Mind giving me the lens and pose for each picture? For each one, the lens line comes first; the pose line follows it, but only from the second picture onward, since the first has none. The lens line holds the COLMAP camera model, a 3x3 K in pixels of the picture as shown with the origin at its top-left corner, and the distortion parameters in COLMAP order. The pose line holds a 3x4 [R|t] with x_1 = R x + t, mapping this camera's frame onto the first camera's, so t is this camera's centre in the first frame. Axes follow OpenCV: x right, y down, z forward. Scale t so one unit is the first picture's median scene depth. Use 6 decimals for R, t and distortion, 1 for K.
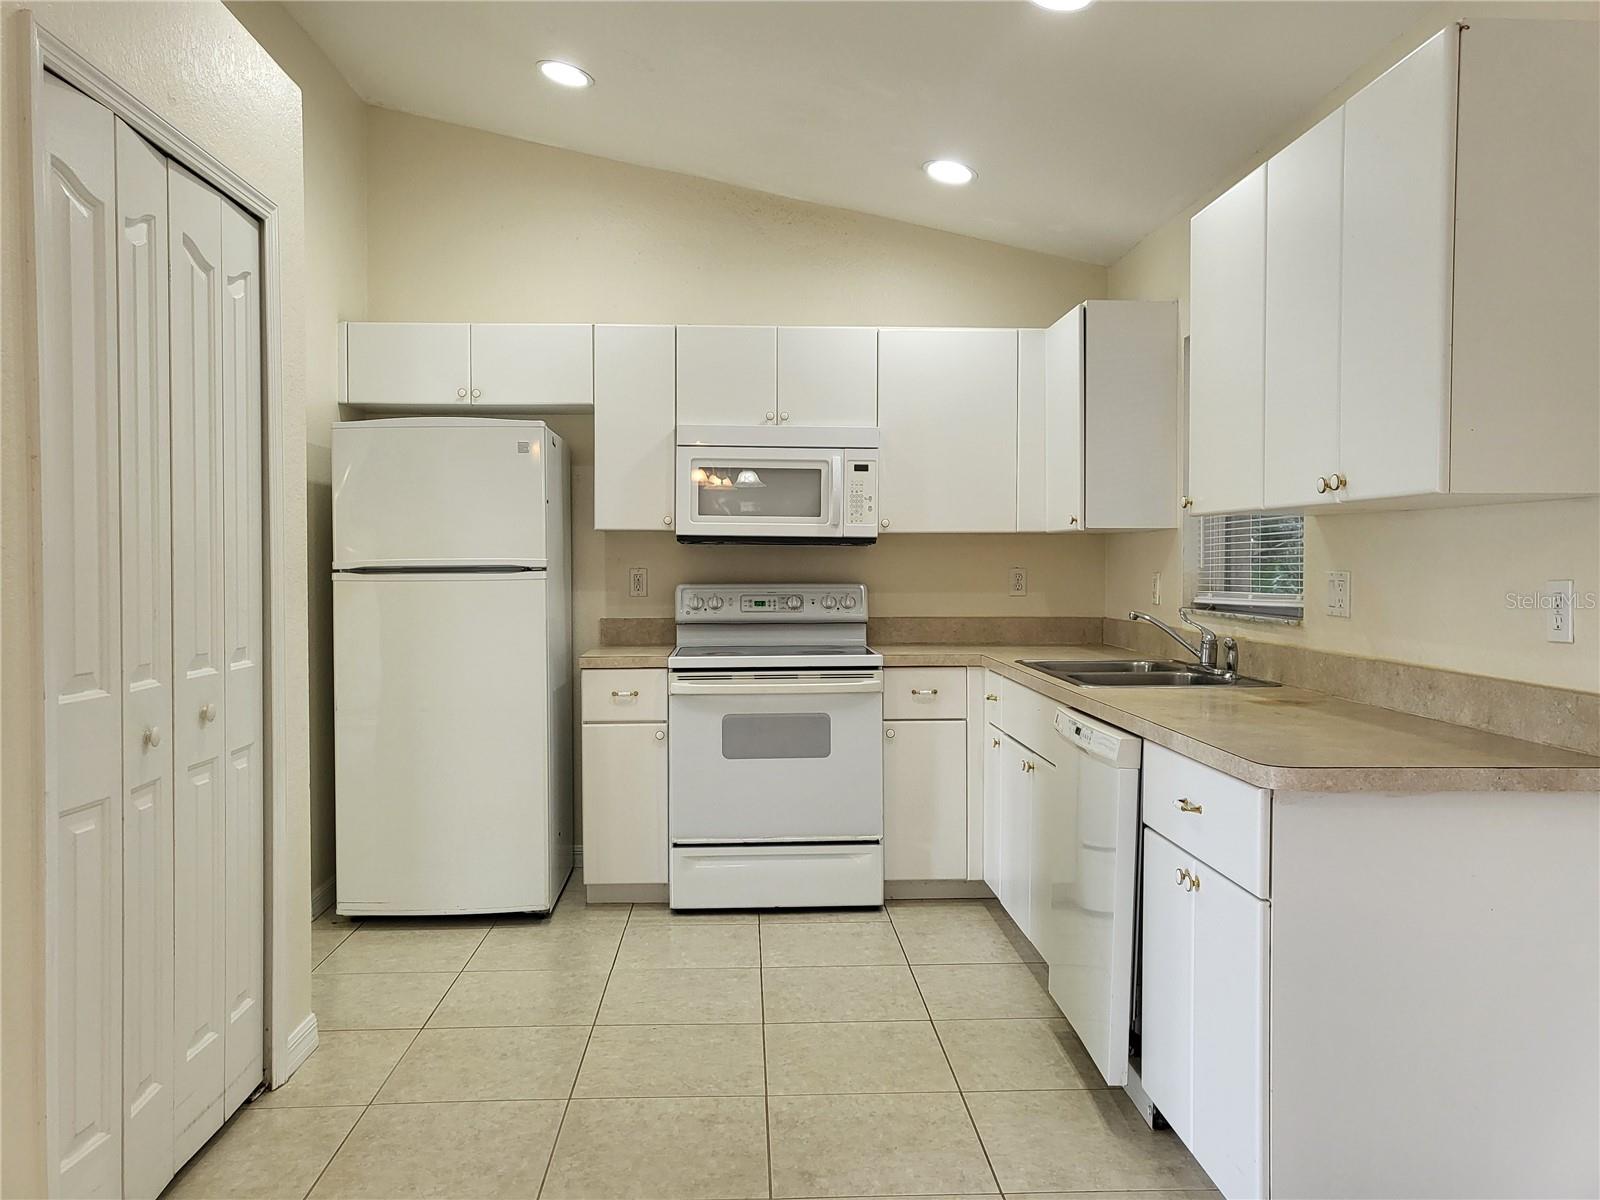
lens RADIAL K [[1233.5, 0, 797.7], [0, 1233.5, 579.1], [0, 0, 1]] dist [-0.044021, 0.110232]
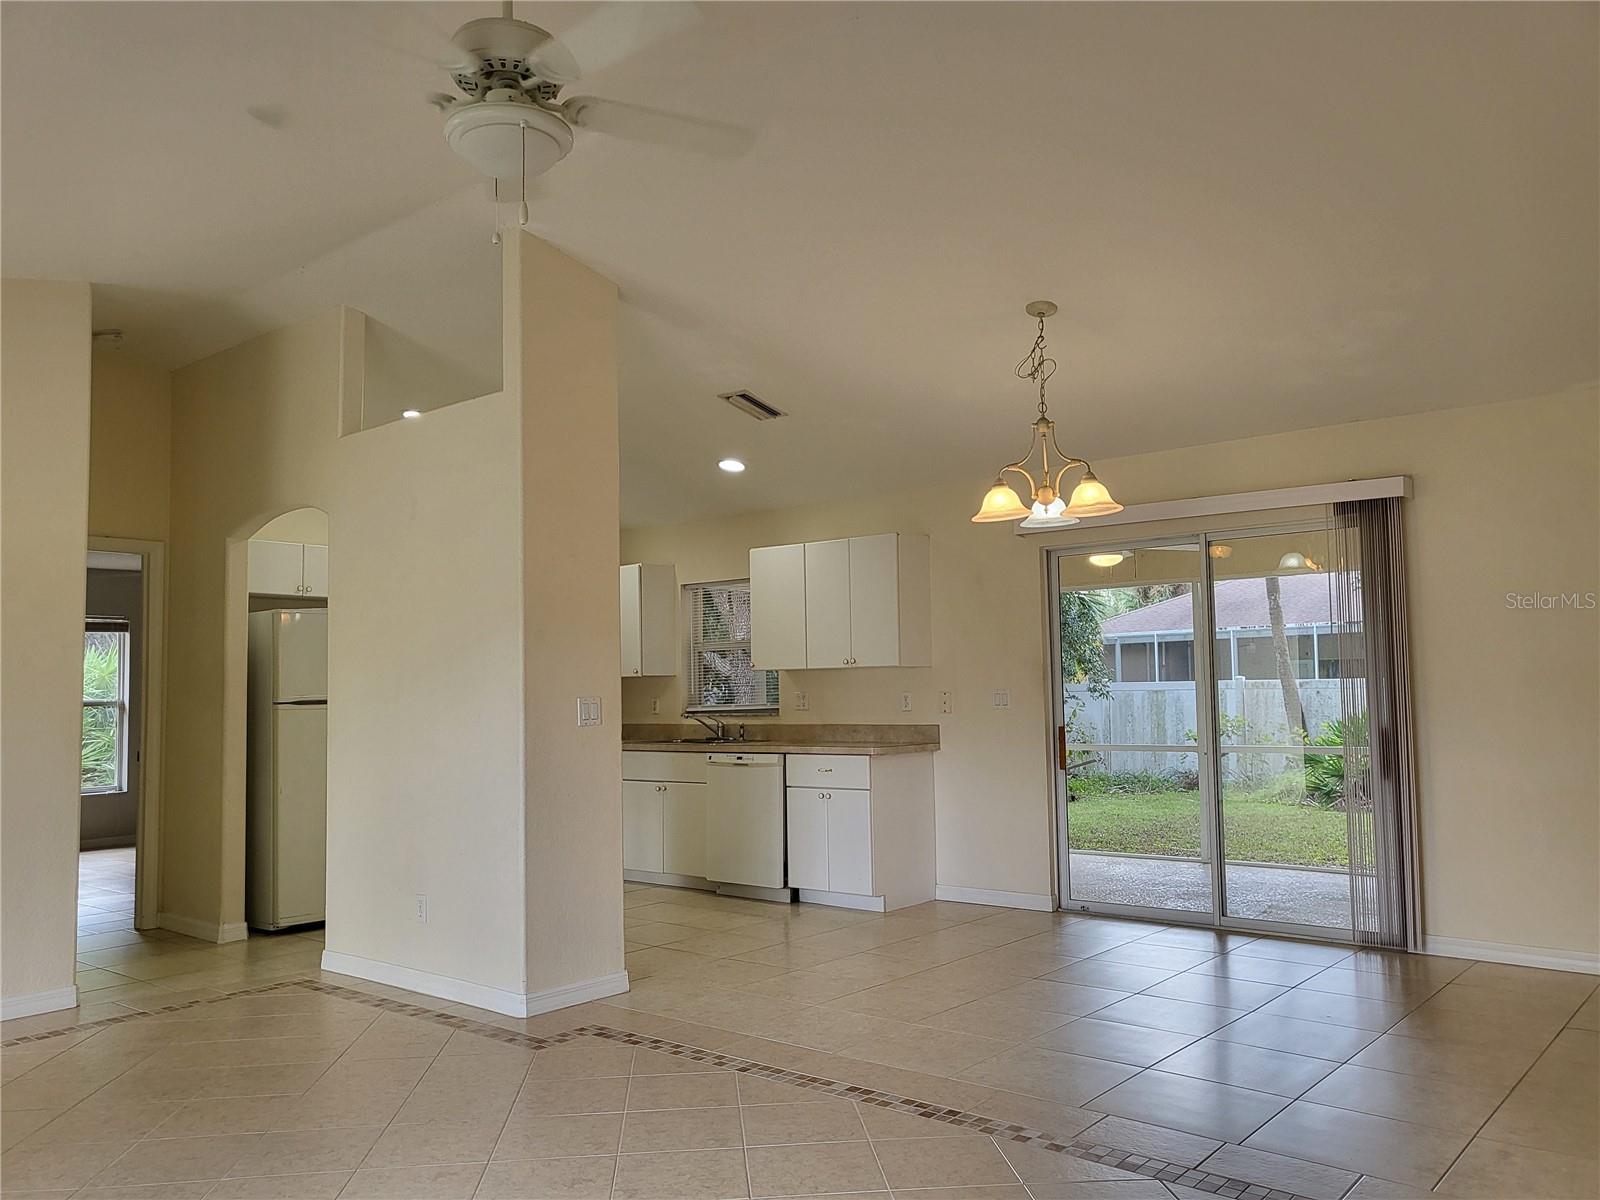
lens RADIAL K [[1230.3, 0, 800.0], [0, 1230.3, 600.0], [0, 0, 1]] dist [-0.034375, 0.098331]
pose [[0.680757, 0.041914, 0.731309, -1.014405], [0.029939, 0.995935, -0.084950, 0.013741], [-0.731897, 0.079725, 0.676735, -0.528529]]
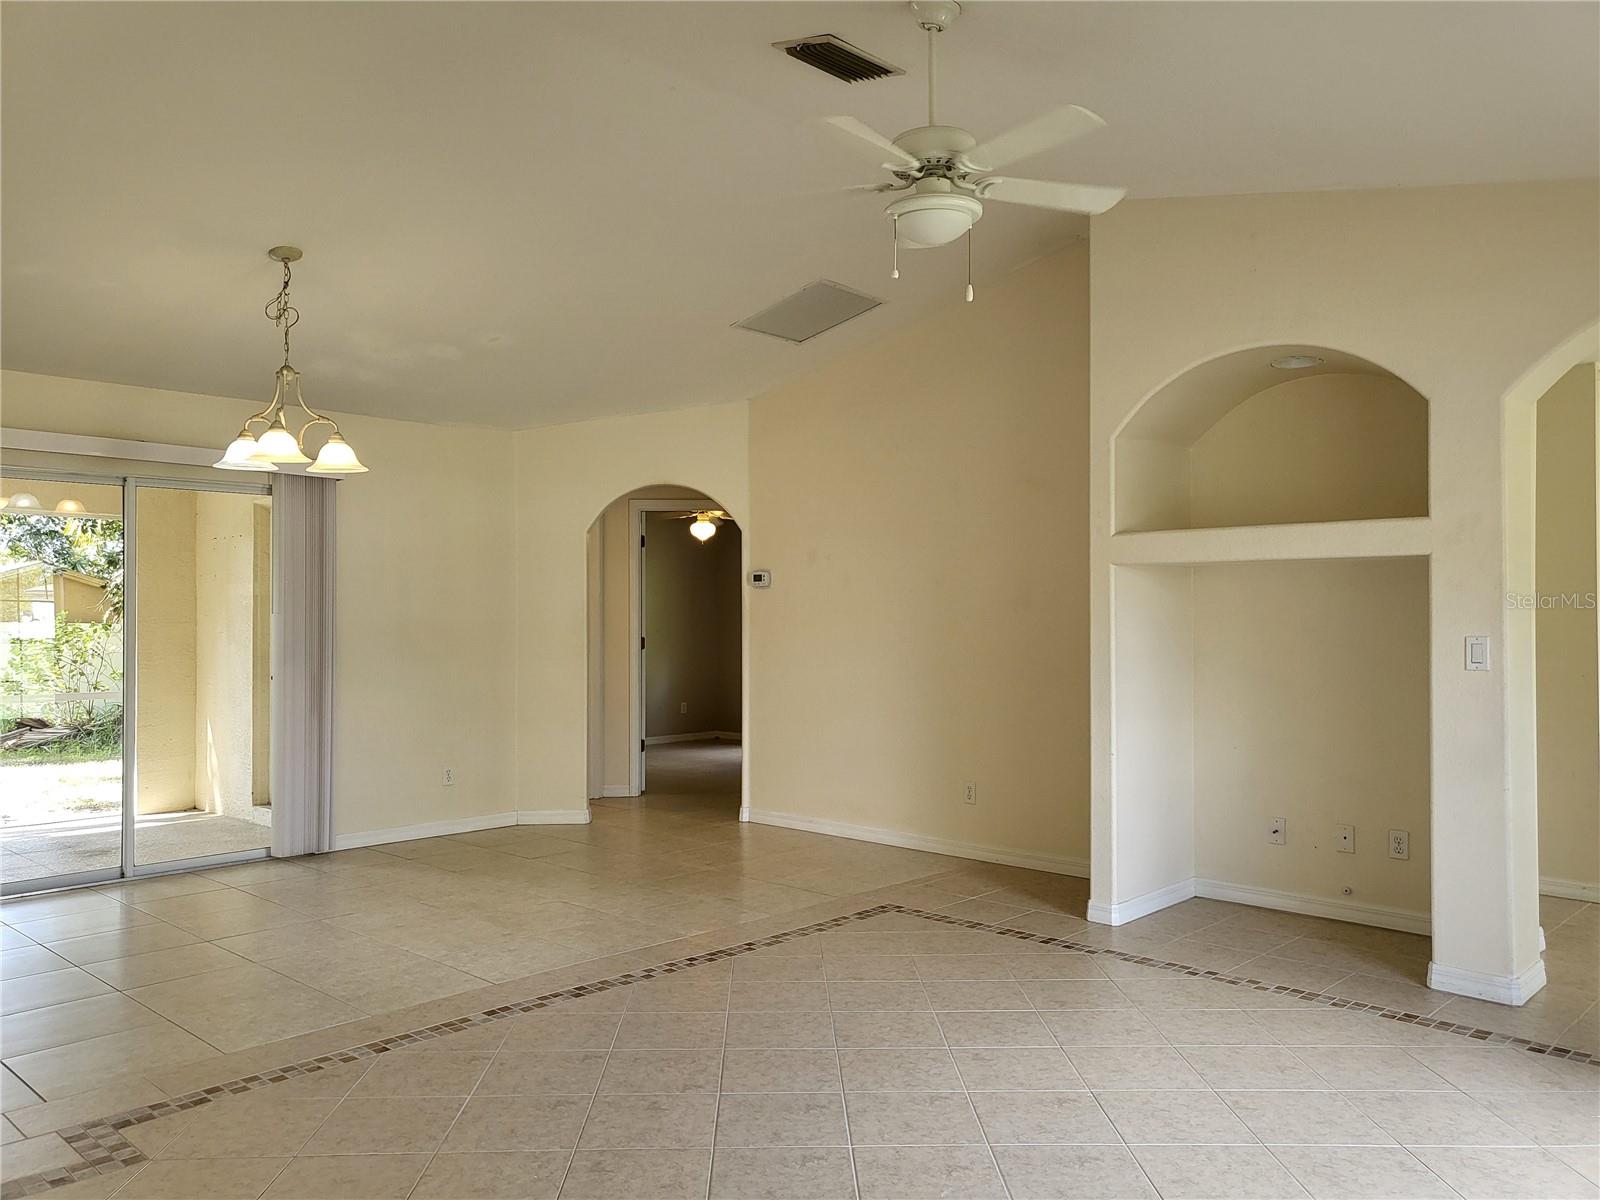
lens RADIAL K [[1233.5, 0, 797.7], [0, 1233.5, 579.1], [0, 0, 1]] dist [-0.044021, 0.110232]
pose [[-0.687327, 0.017565, 0.726135, -1.178131], [0.009638, 0.999840, -0.015063, -0.026052], [-0.726284, -0.003354, -0.687387, 0.509904]]
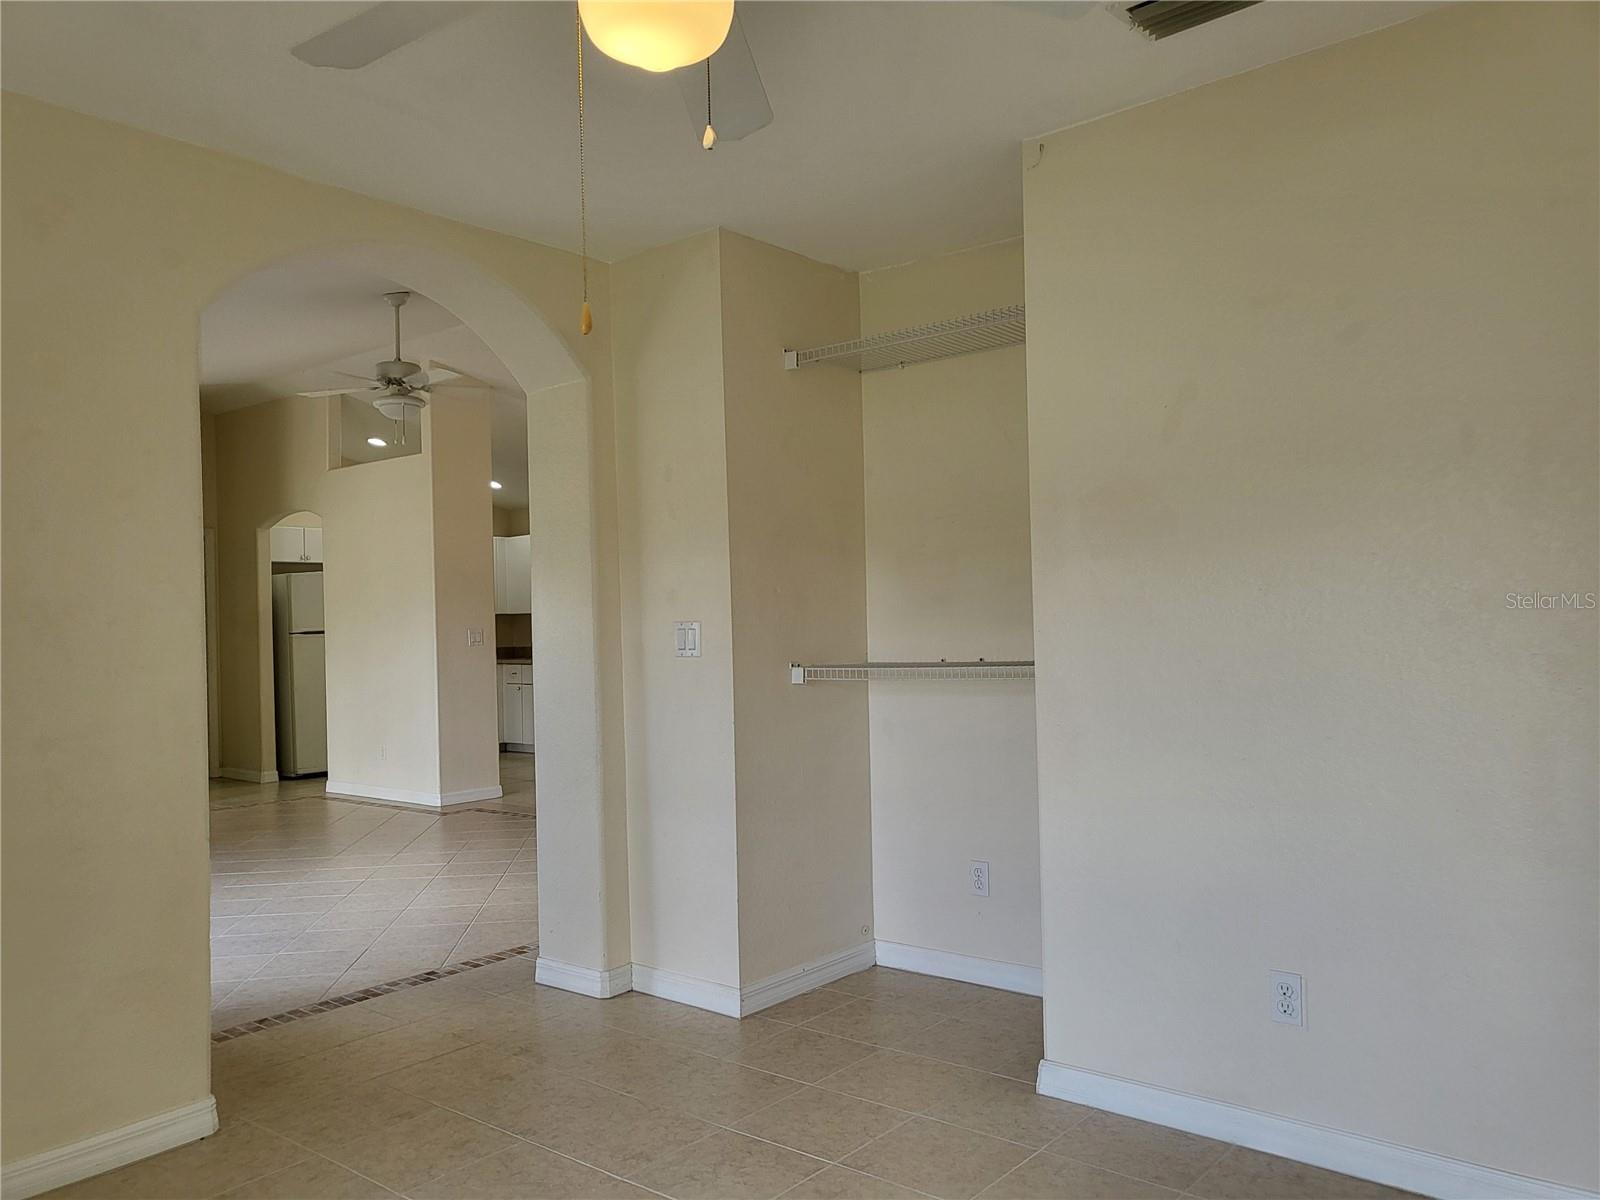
lens RADIAL K [[1233.5, 0, 797.7], [0, 1233.5, 579.1], [0, 0, 1]] dist [-0.044021, 0.110232]
pose [[0.674596, -0.003459, 0.738179, -1.432622], [0.040995, 0.998621, -0.032784, 0.006487], [-0.737048, 0.052377, 0.673808, -1.344194]]
